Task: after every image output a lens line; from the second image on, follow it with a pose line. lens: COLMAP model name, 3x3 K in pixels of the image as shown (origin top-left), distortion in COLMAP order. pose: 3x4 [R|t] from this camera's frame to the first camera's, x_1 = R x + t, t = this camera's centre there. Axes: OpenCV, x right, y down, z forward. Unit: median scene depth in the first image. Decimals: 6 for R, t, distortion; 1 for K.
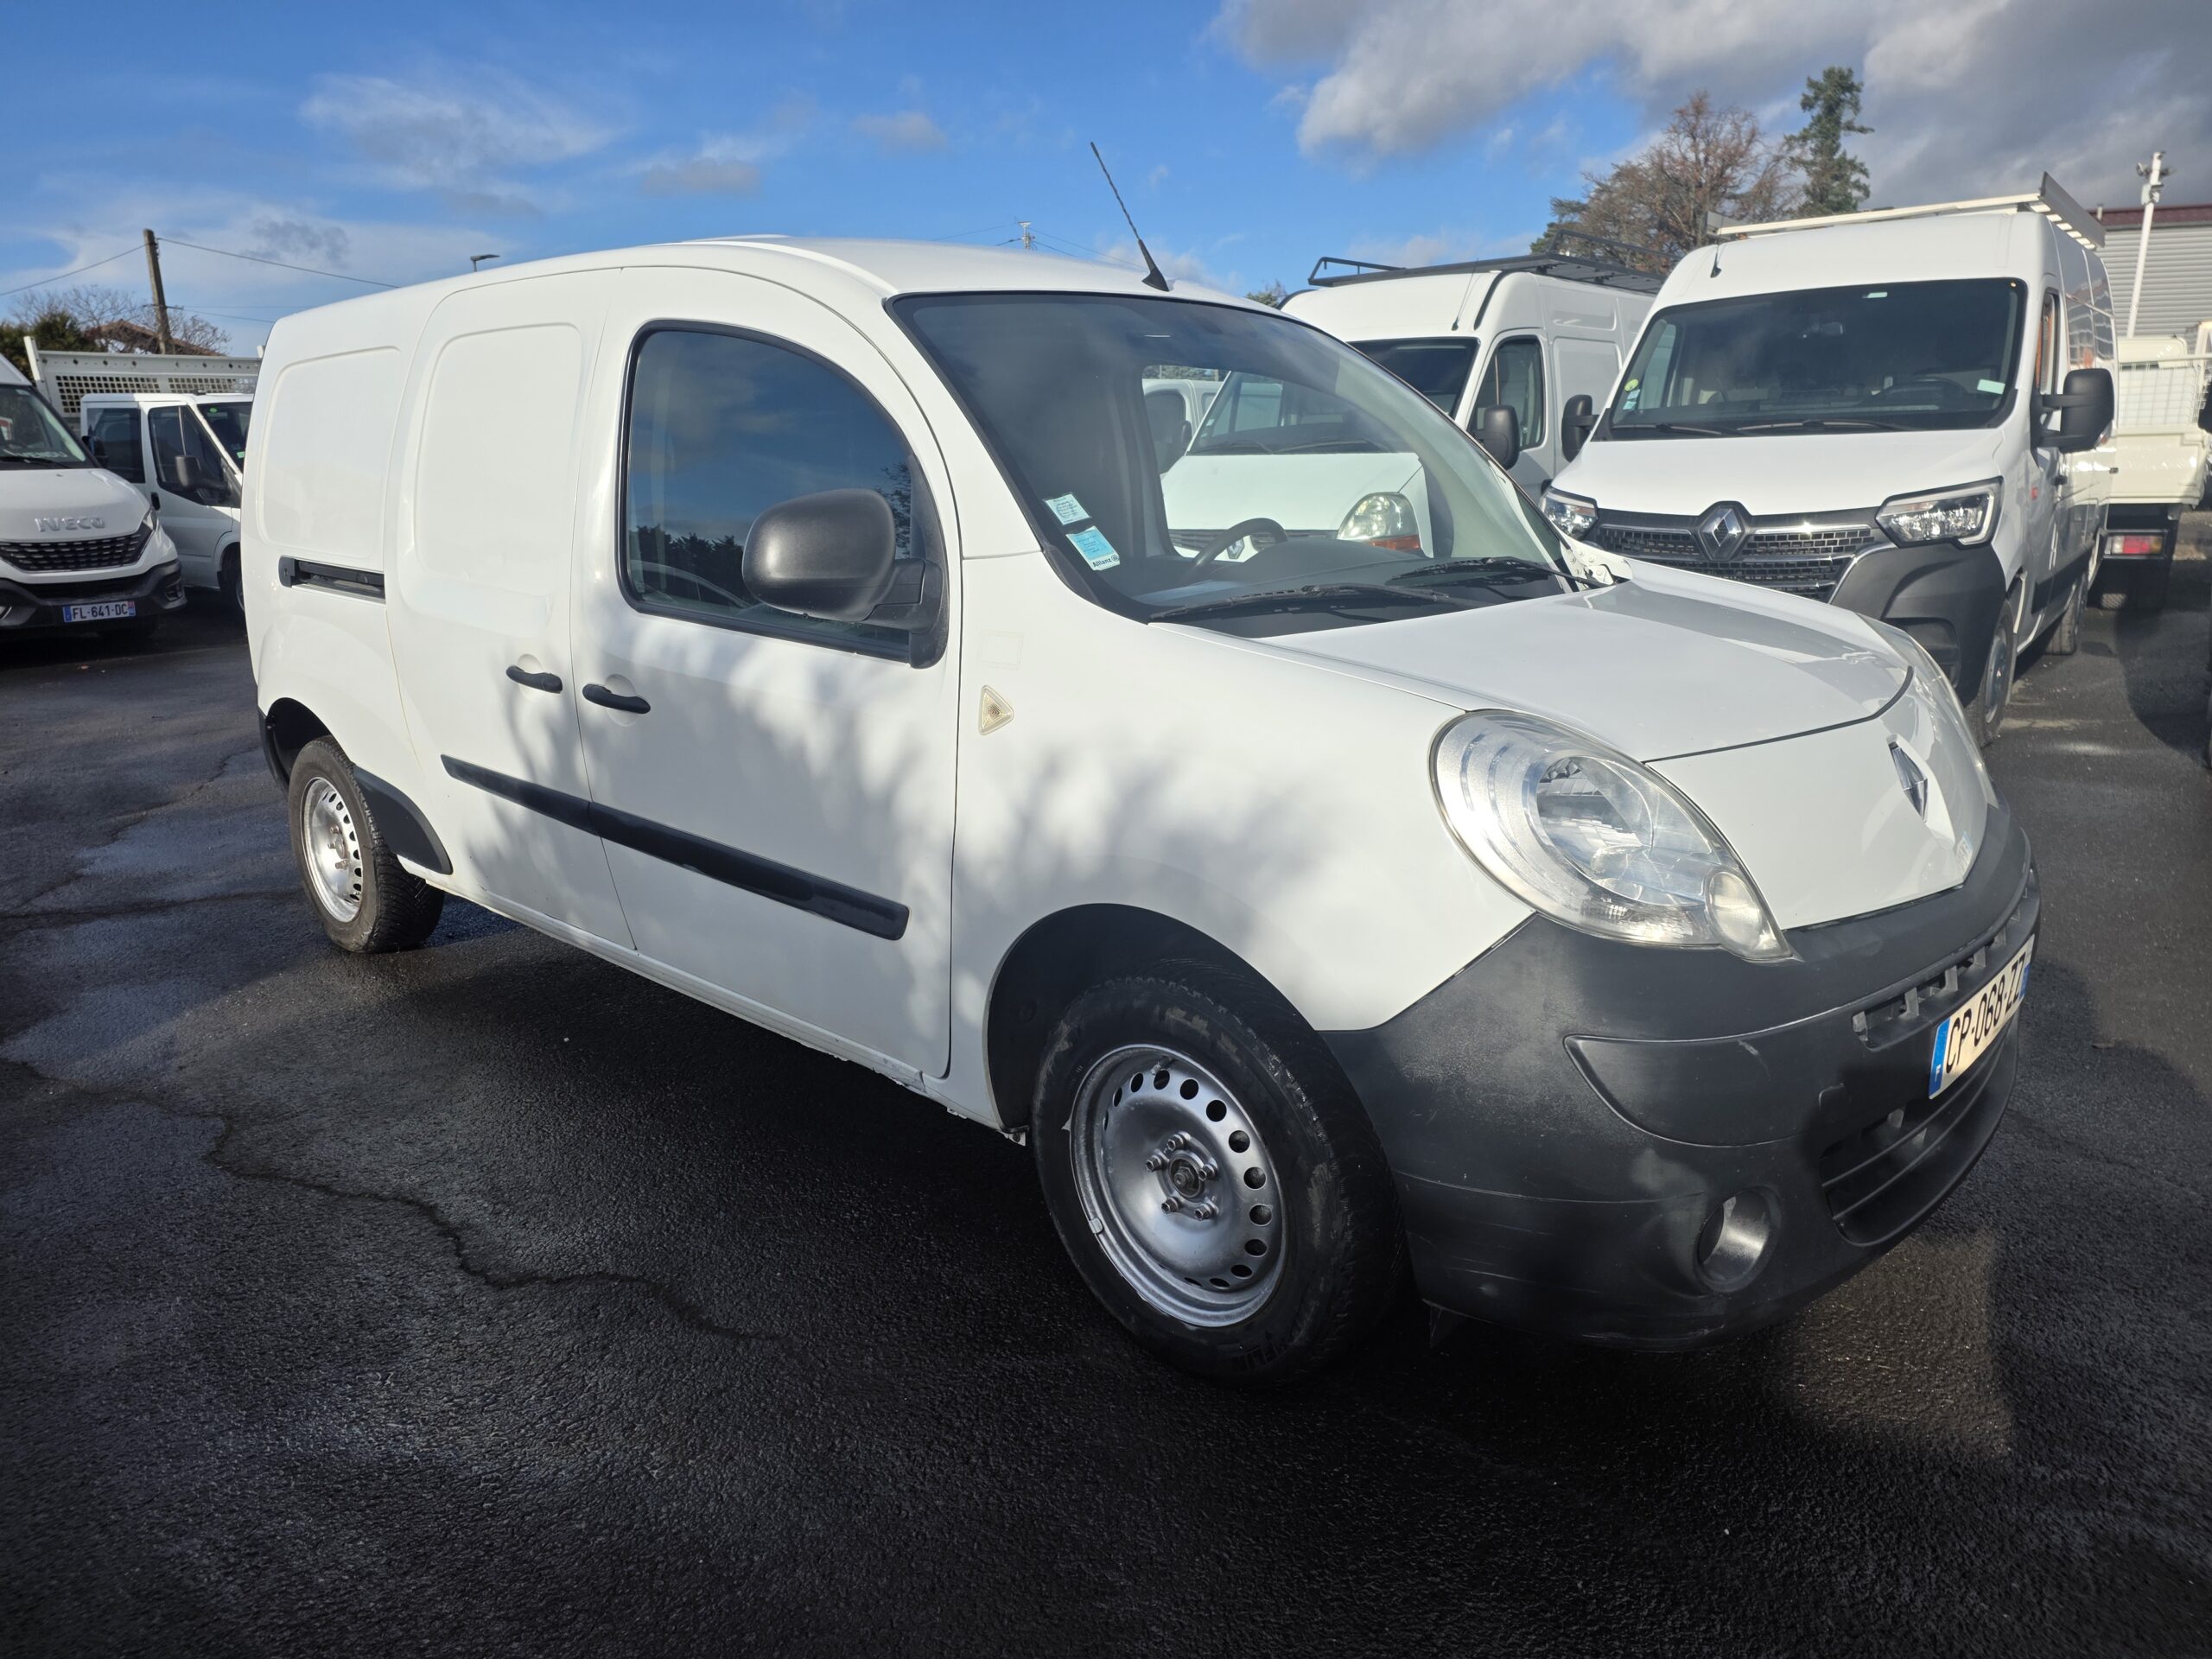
lens RADIAL K [[1447.3, 0, 1156.0], [0, 1447.3, 768.2], [0, 0, 1]] dist [0.041039, -0.001812]
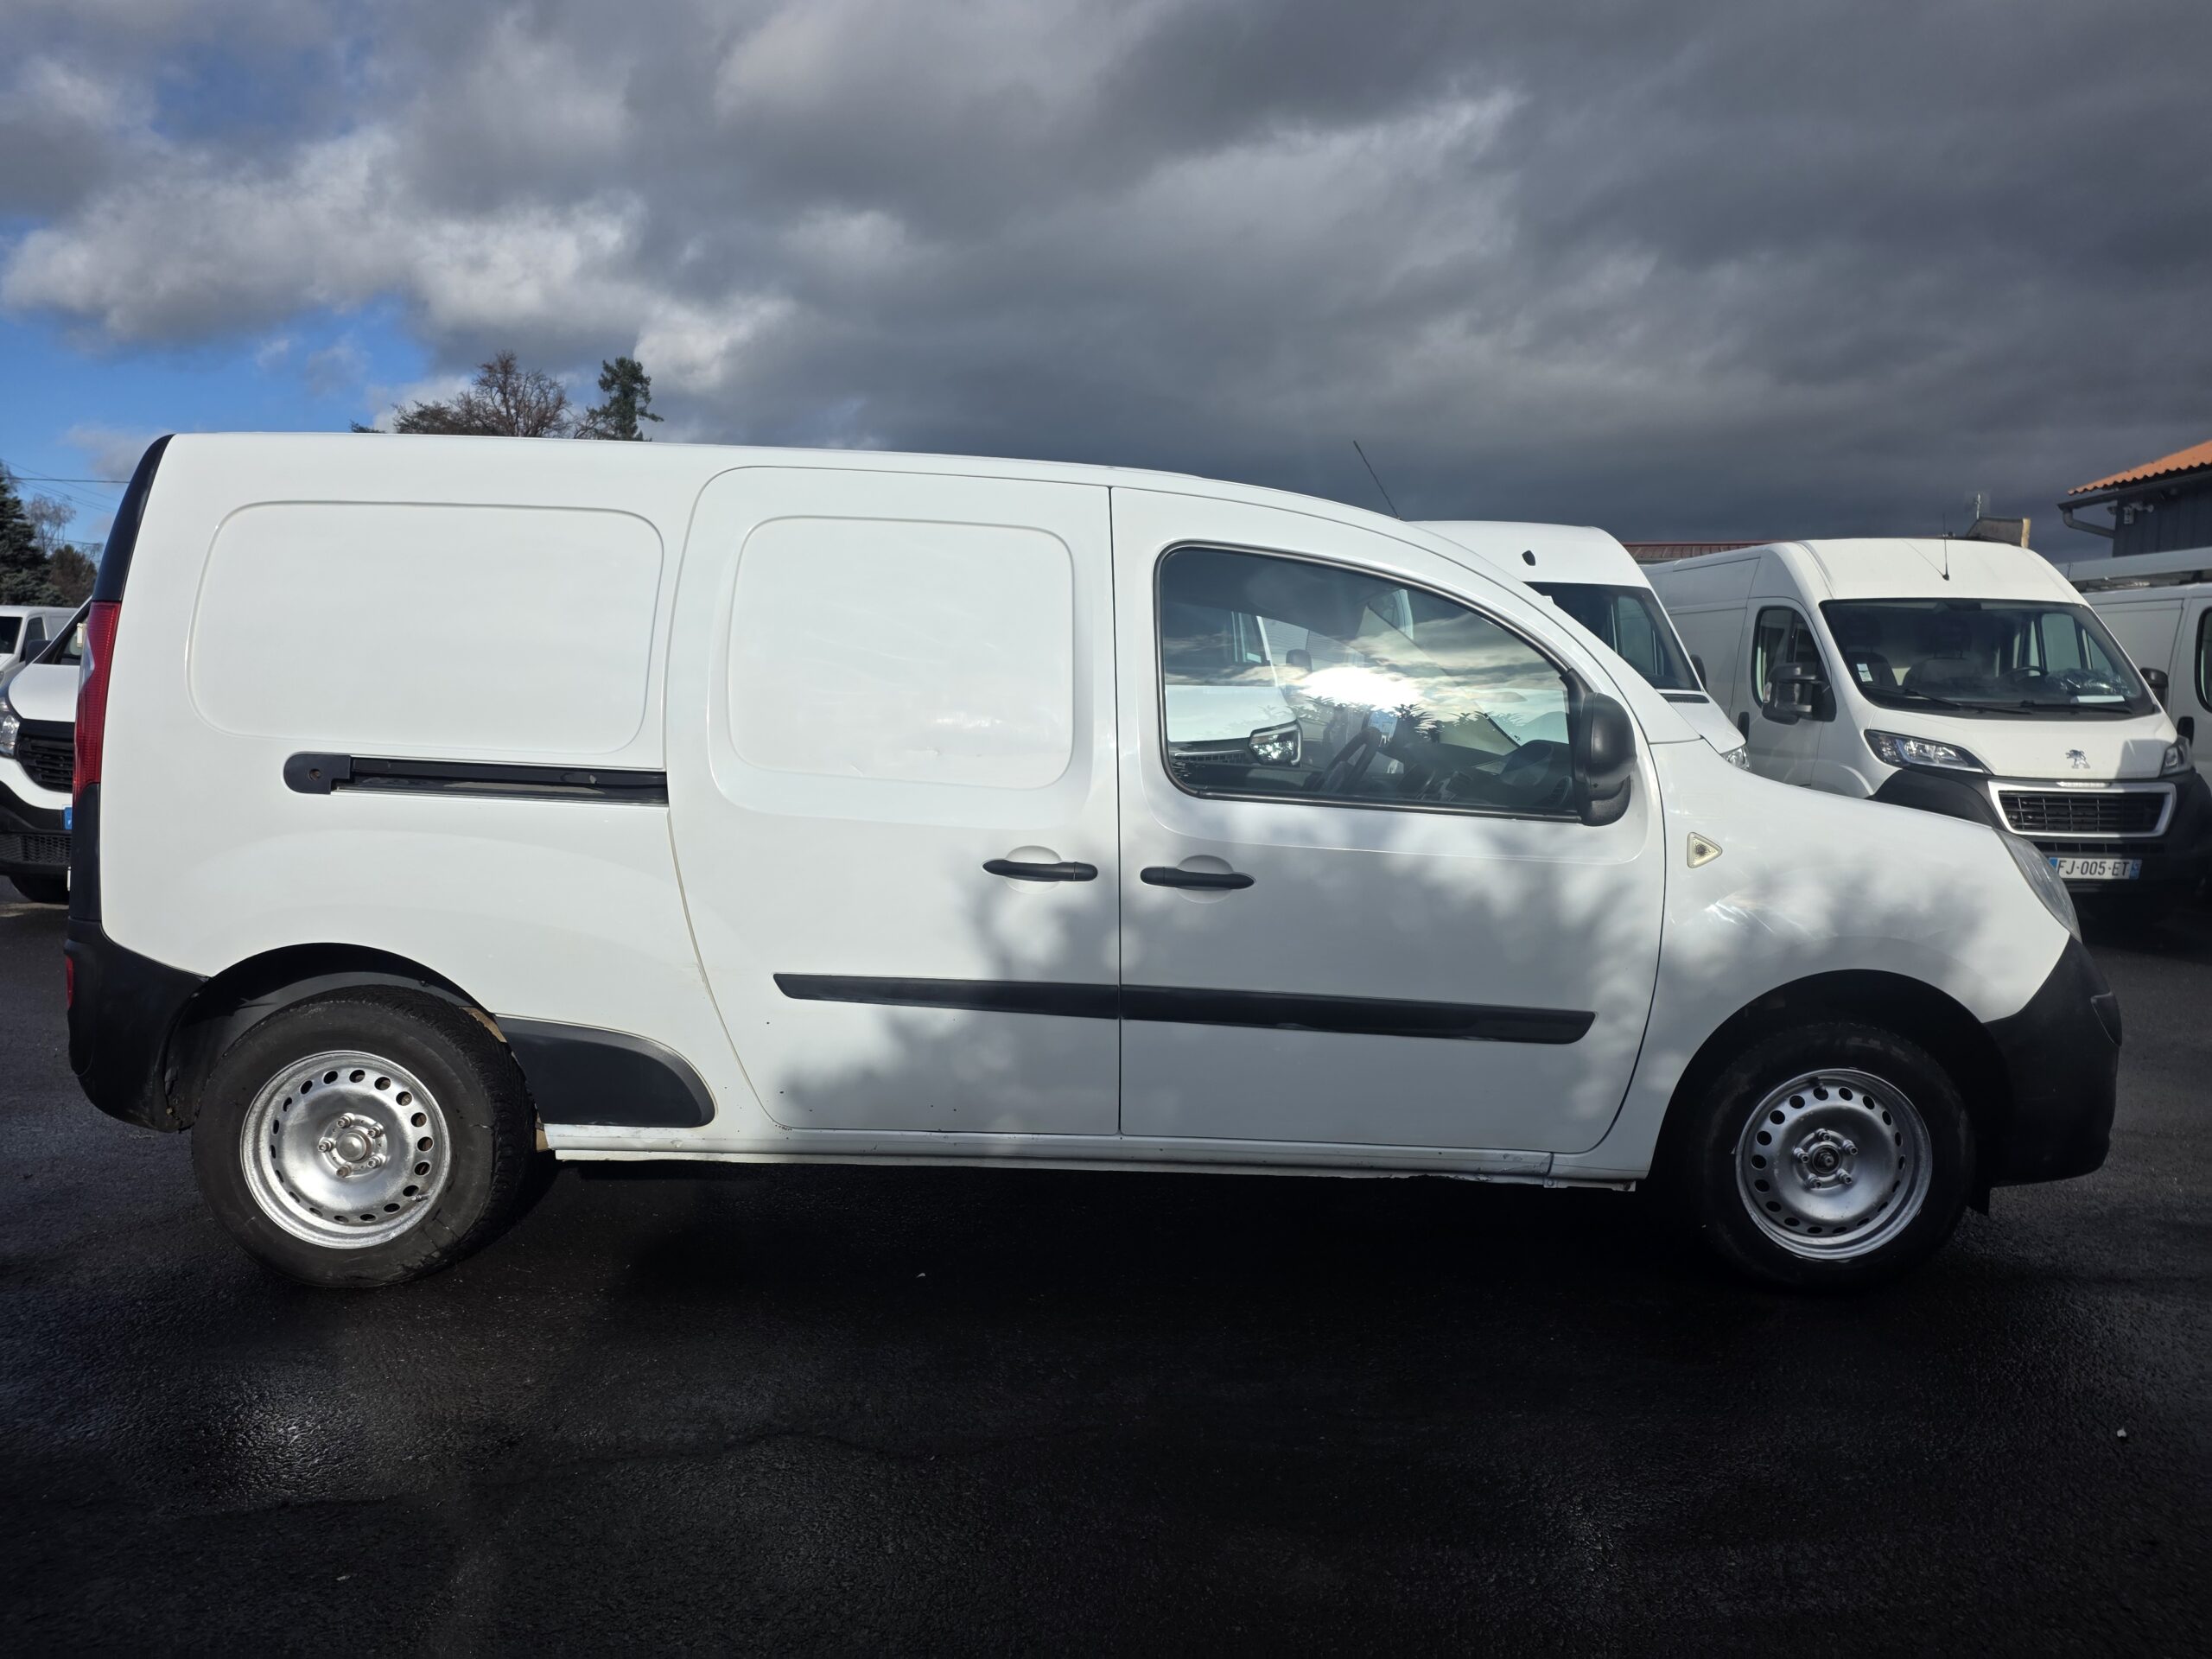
lens RADIAL K [[1457.2, 0, 1106.0], [0, 1457.2, 829.5], [0, 0, 1]] dist [0.049358, -0.002209]
pose [[0.729949, -0.020622, 0.683191, -1.161857], [0.104697, 0.991122, -0.081945, -0.003185], [-0.675436, 0.131344, 0.725628, 0.277146]]
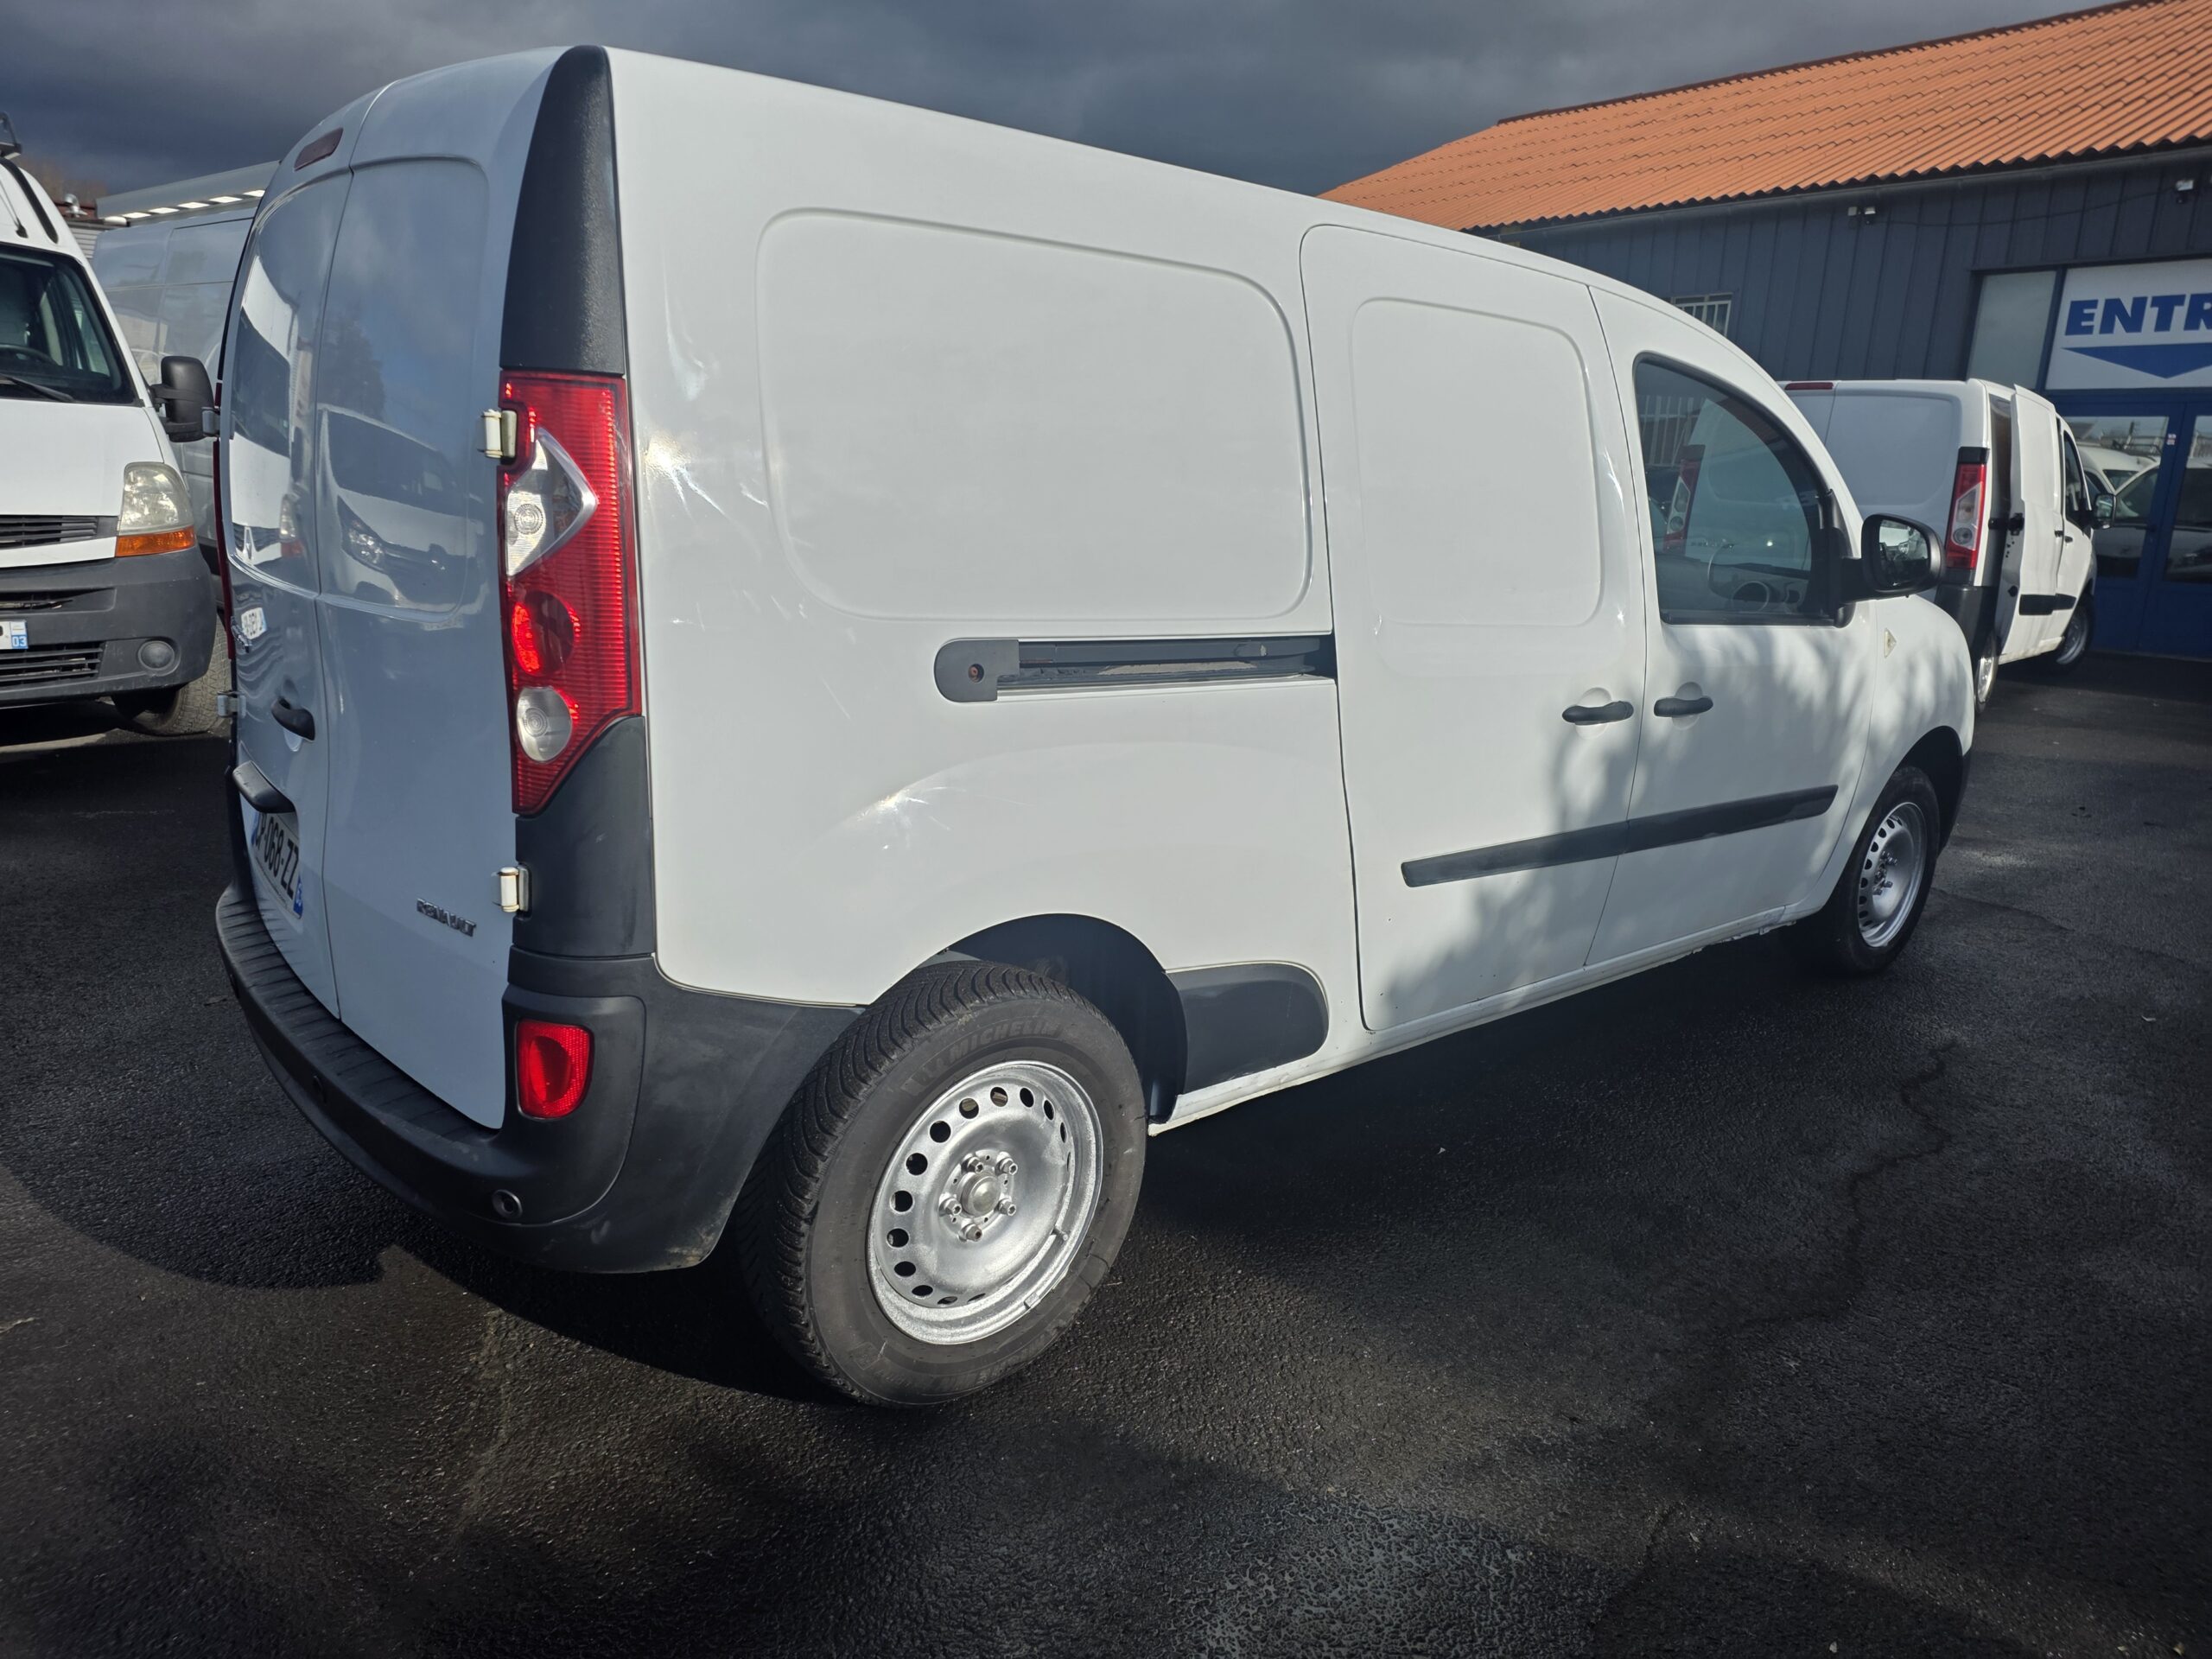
lens RADIAL K [[1457.2, 0, 1106.0], [0, 1457.2, 829.5], [0, 0, 1]] dist [0.049358, -0.002209]
pose [[0.136914, -0.209160, 0.968249, -1.522703], [0.168613, 0.968111, 0.185287, -0.235812], [-0.976127, 0.137891, 0.167815, 1.267542]]
